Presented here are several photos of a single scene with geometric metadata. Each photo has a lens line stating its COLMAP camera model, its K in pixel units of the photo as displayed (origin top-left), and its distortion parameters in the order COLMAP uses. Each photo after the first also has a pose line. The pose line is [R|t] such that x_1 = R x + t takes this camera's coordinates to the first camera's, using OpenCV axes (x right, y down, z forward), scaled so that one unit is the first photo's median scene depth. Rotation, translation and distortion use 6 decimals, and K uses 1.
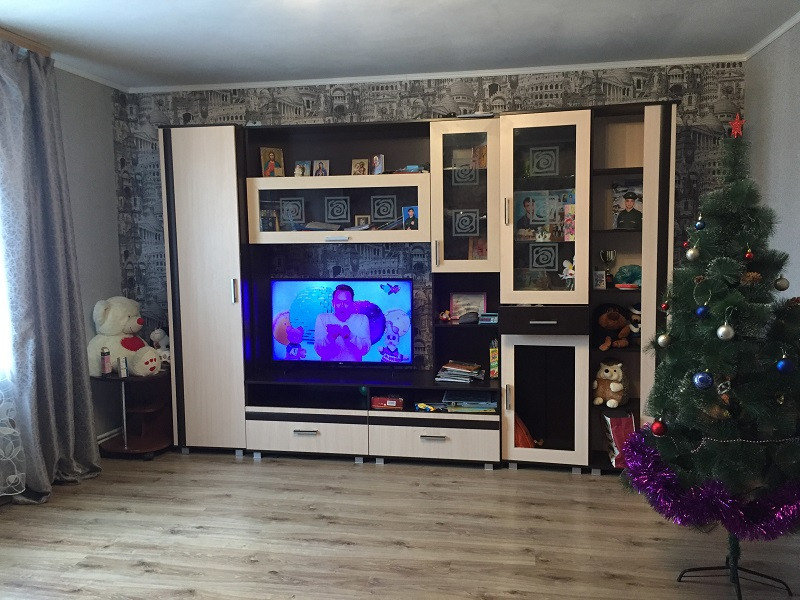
lens RADIAL K [[693.4, 0, 398.4], [0, 693.4, 298.4], [0, 0, 1]] dist [0.103581, -0.120426]
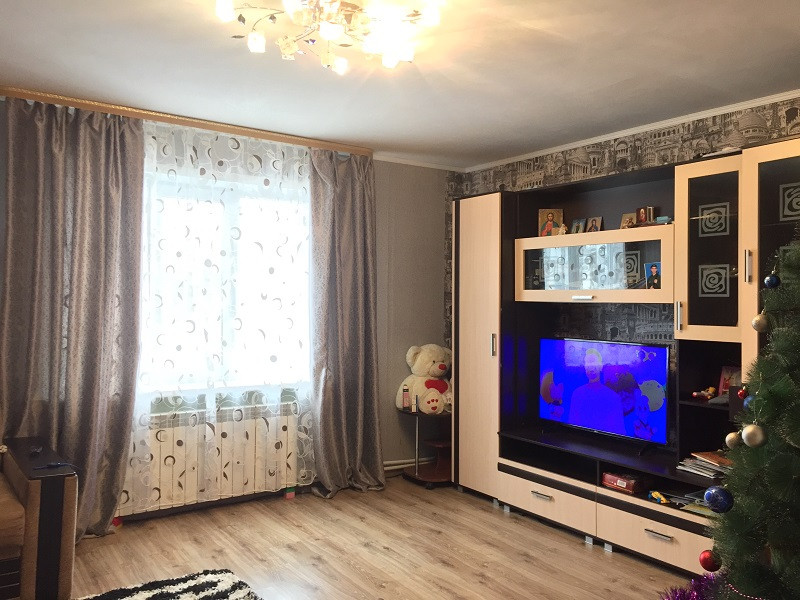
lens RADIAL K [[693.4, 0, 397.9], [0, 693.4, 298.9], [0, 0, 1]] dist [0.103581, -0.120426]
pose [[0.699465, 0.019350, -0.714405, 0.422300], [-0.083180, 0.995044, -0.054488, -0.010747], [0.709809, 0.097537, 0.697608, 0.150514]]
